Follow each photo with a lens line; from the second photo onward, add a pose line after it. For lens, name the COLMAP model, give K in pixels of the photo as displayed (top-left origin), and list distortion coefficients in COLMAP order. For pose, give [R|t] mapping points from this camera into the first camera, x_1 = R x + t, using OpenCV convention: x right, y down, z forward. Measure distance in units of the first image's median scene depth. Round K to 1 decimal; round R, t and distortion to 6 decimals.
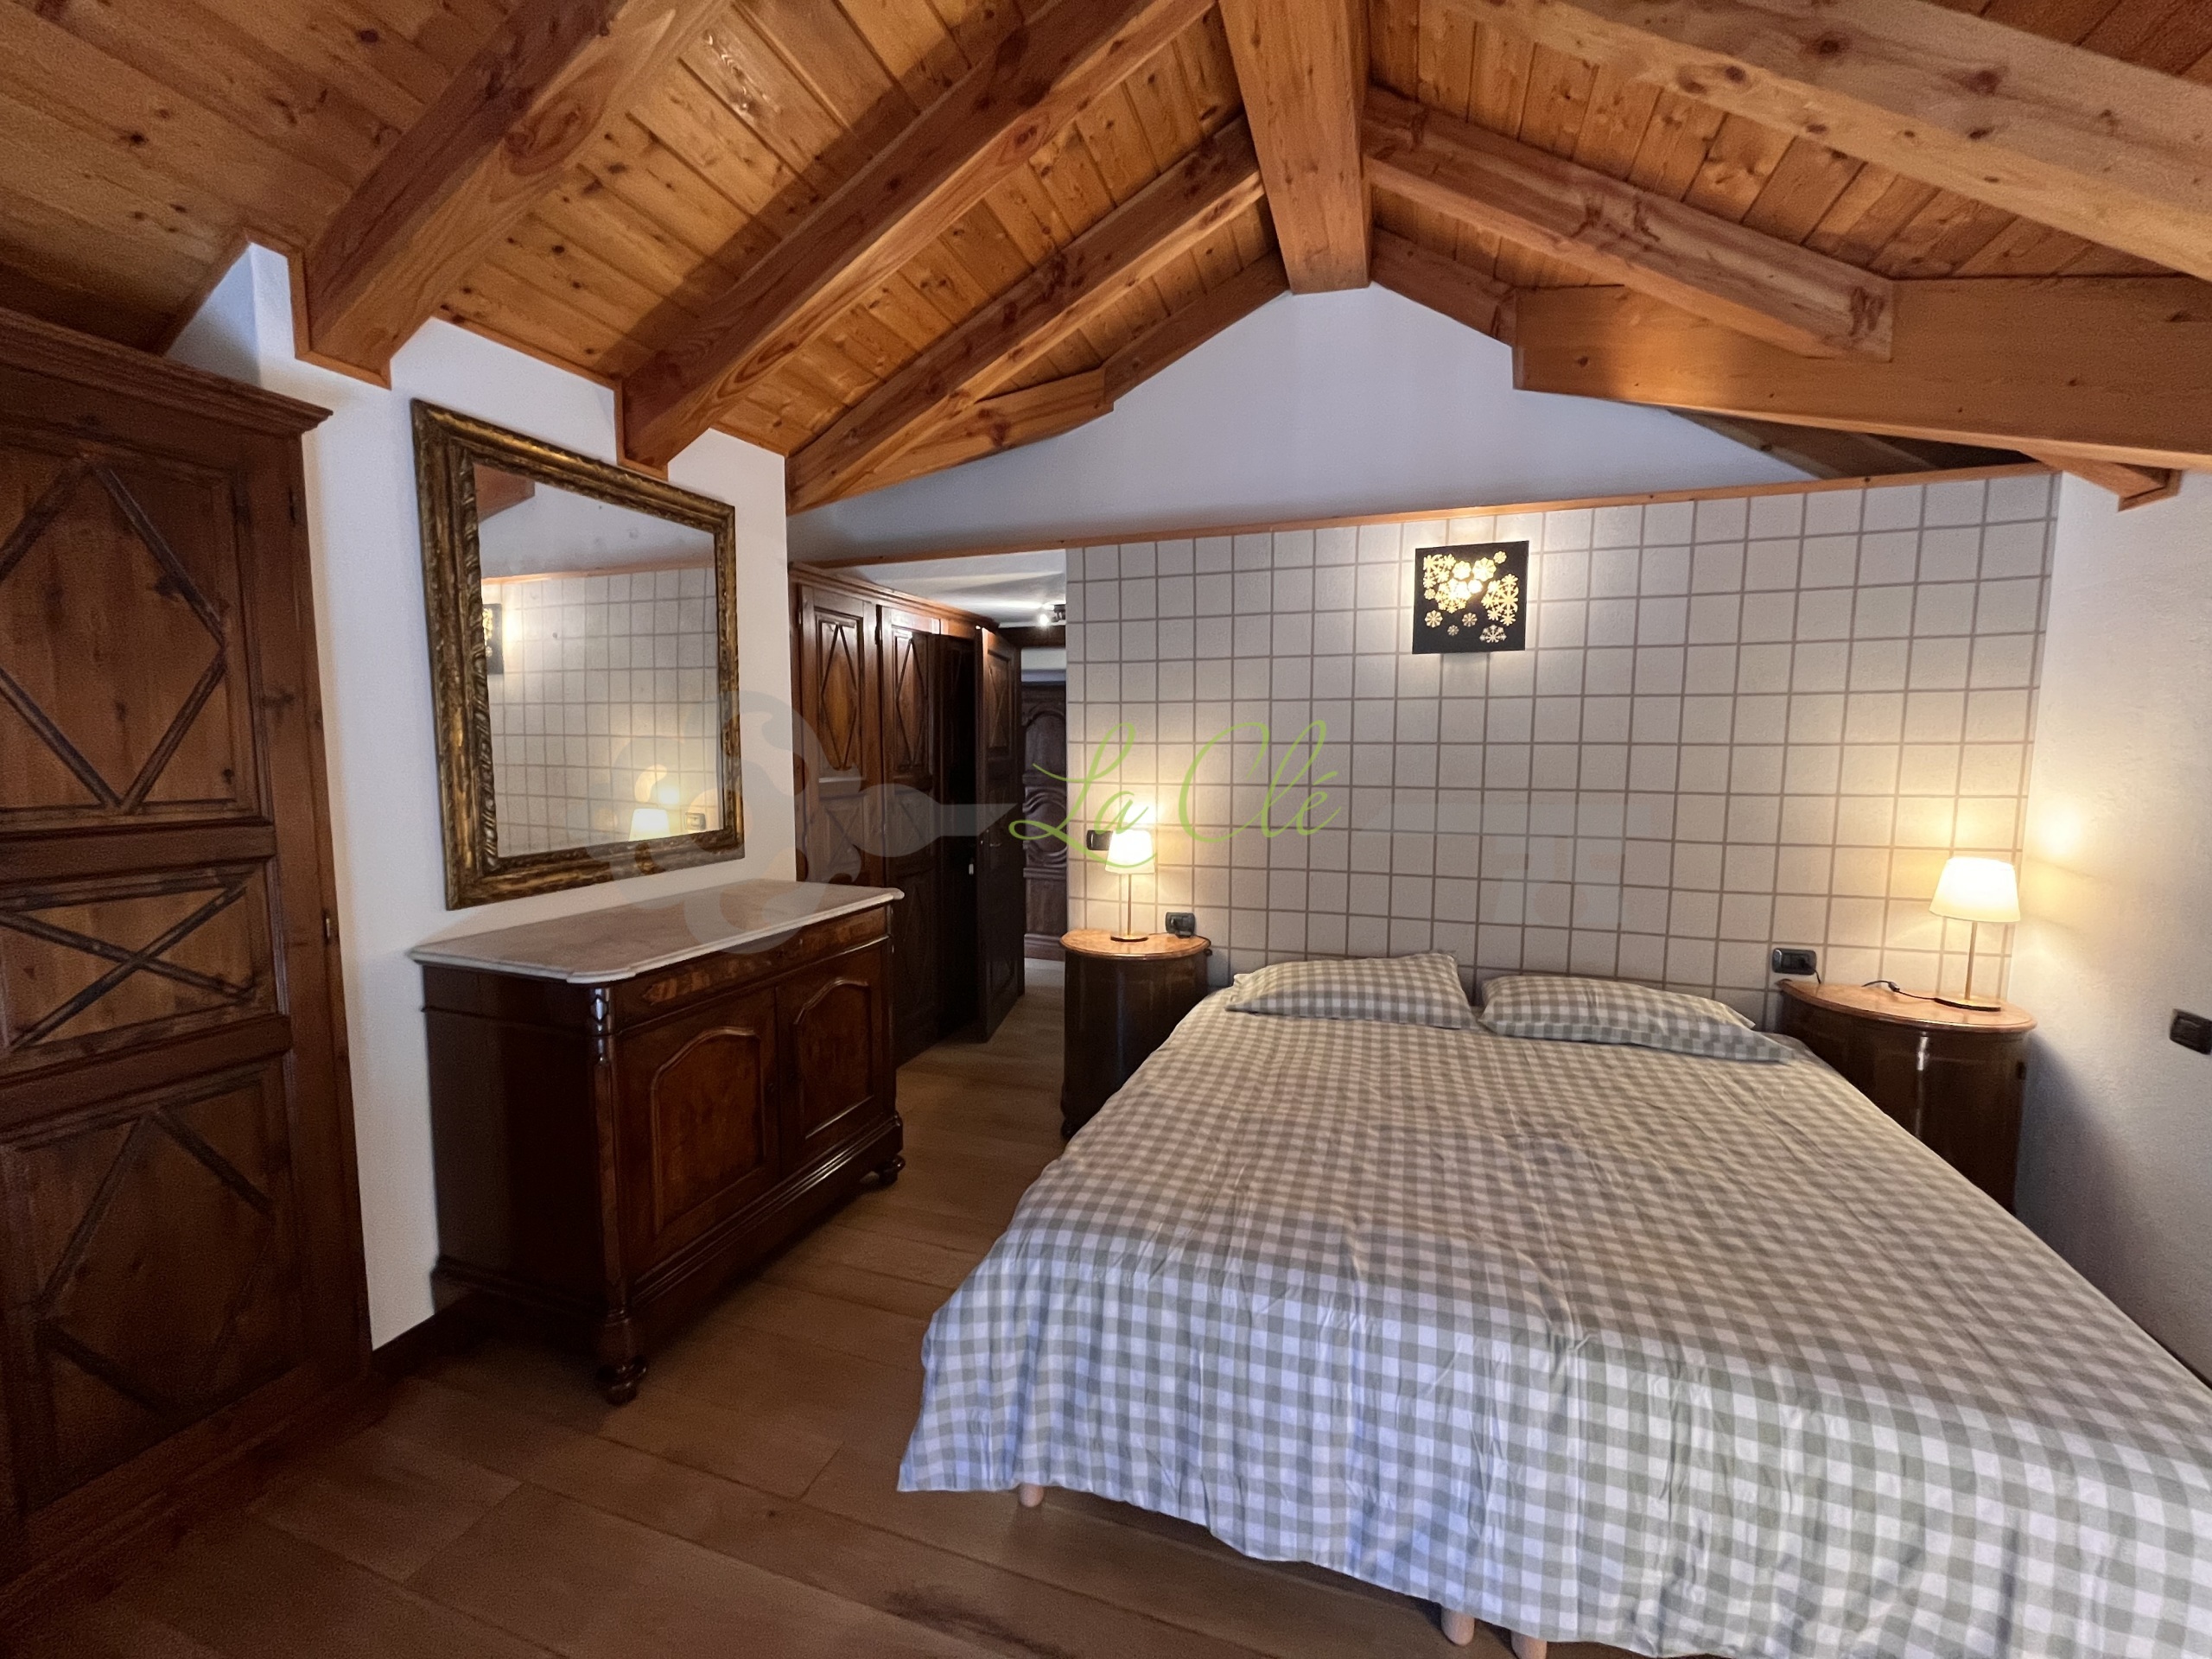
lens RADIAL K [[894.3, 0, 1104.2], [0, 894.3, 833.9], [0, 0, 1]] dist [-0.000419, -0.000255]
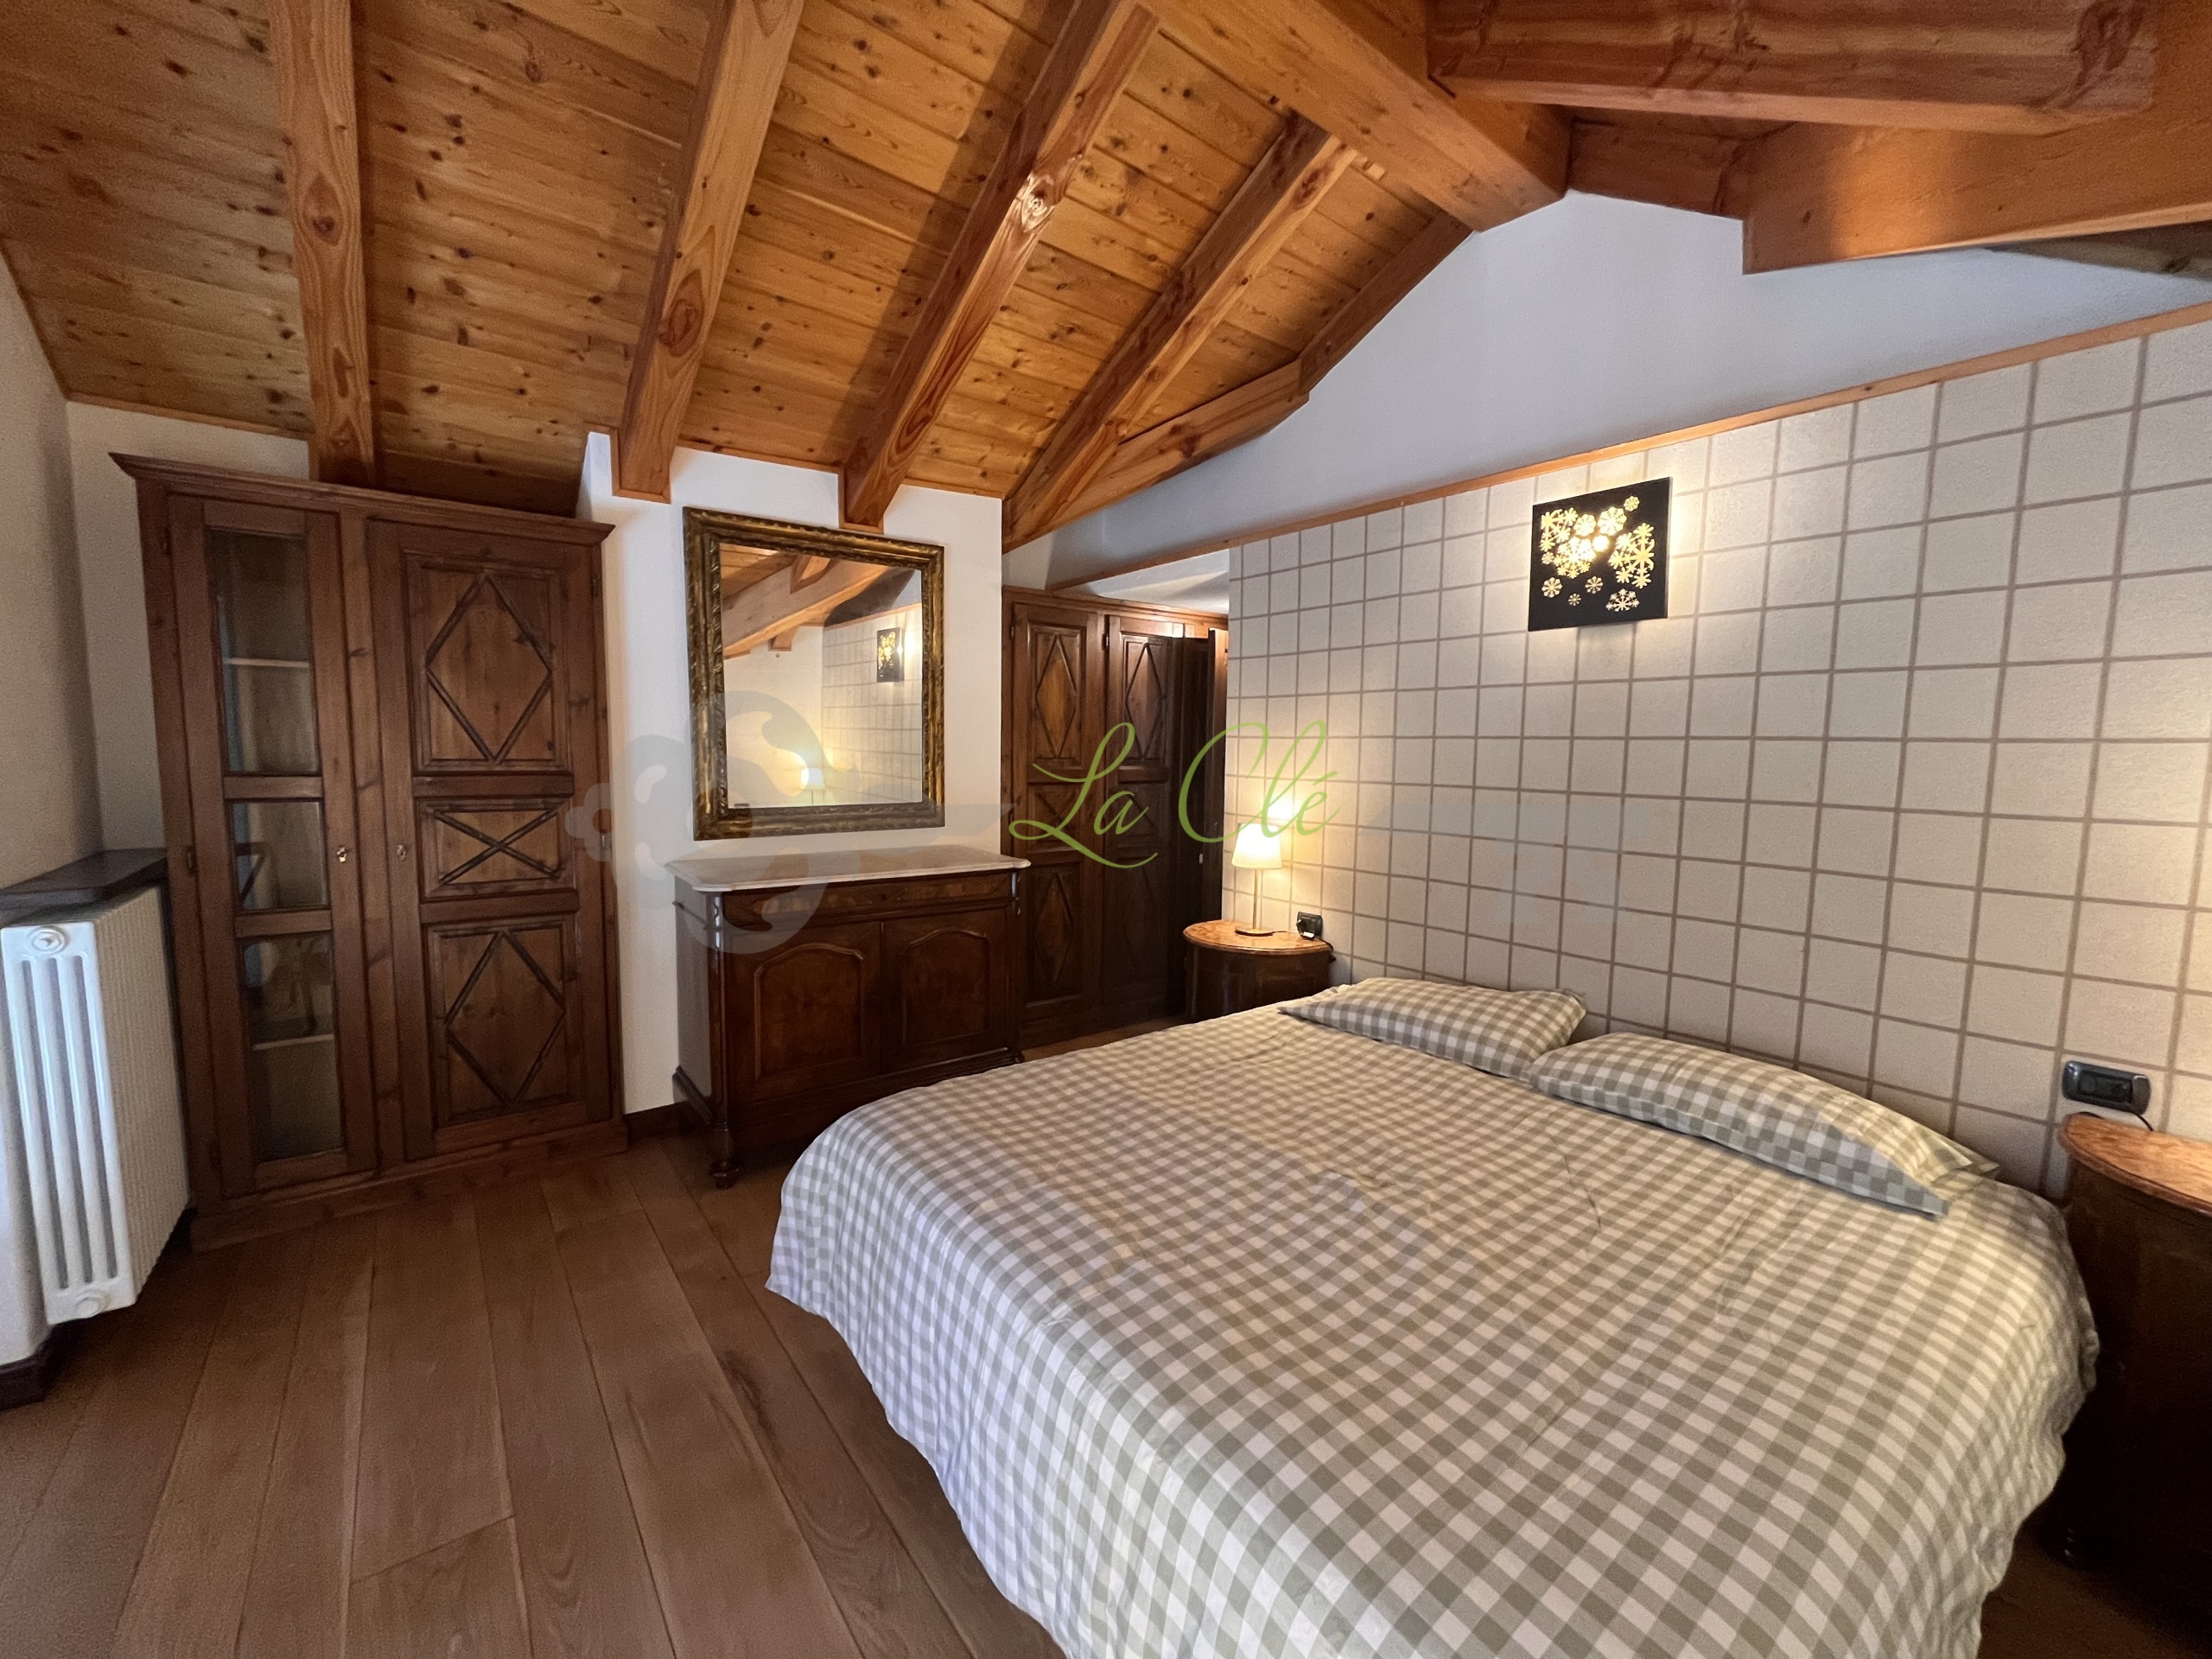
lens RADIAL K [[894.3, 0, 1105.3], [0, 894.3, 834.5], [0, 0, 1]] dist [-0.000419, -0.000255]
pose [[0.832773, 0.064939, -0.549793, 0.524072], [-0.067727, 0.997587, 0.015244, 0.004076], [0.549457, 0.024541, 0.835162, 0.088779]]
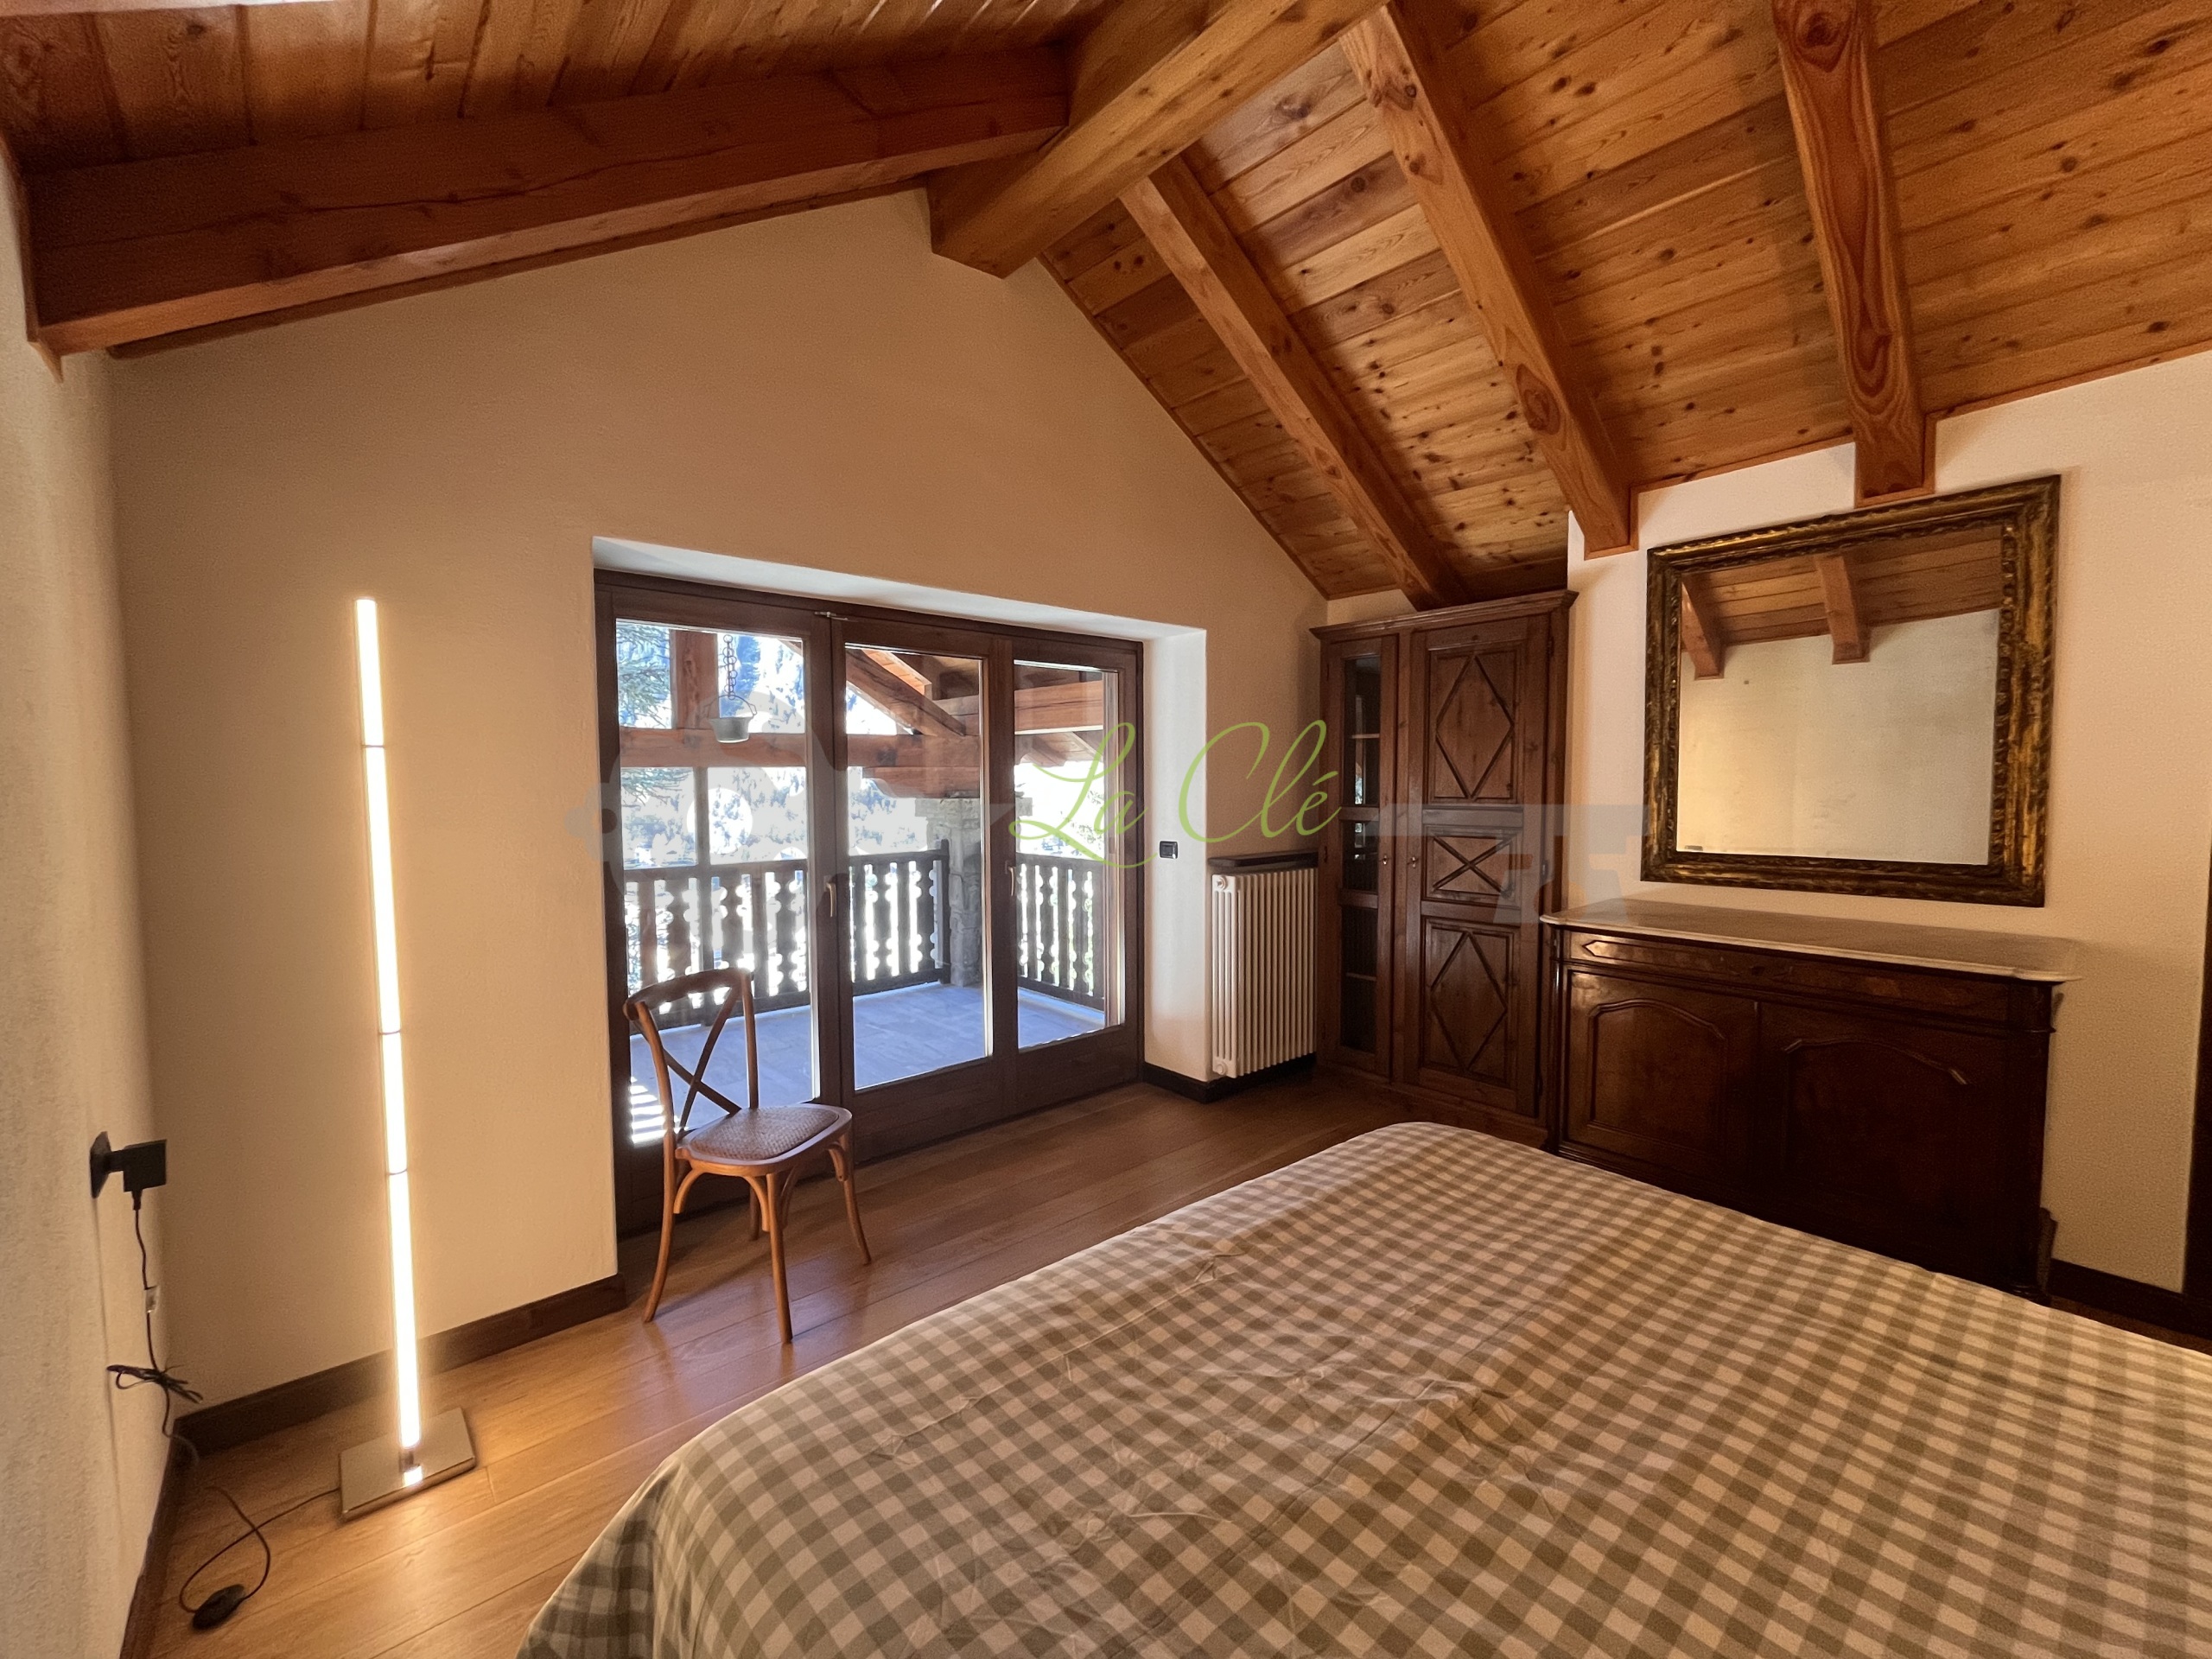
lens RADIAL K [[894.3, 0, 1108.7], [0, 894.3, 831.3], [0, 0, 1]] dist [-0.000419, -0.000255]
pose [[-0.490656, 0.050003, -0.869917, 0.777003], [-0.082182, 0.991246, 0.103330, -0.060024], [0.867469, 0.122191, -0.482252, 0.722455]]
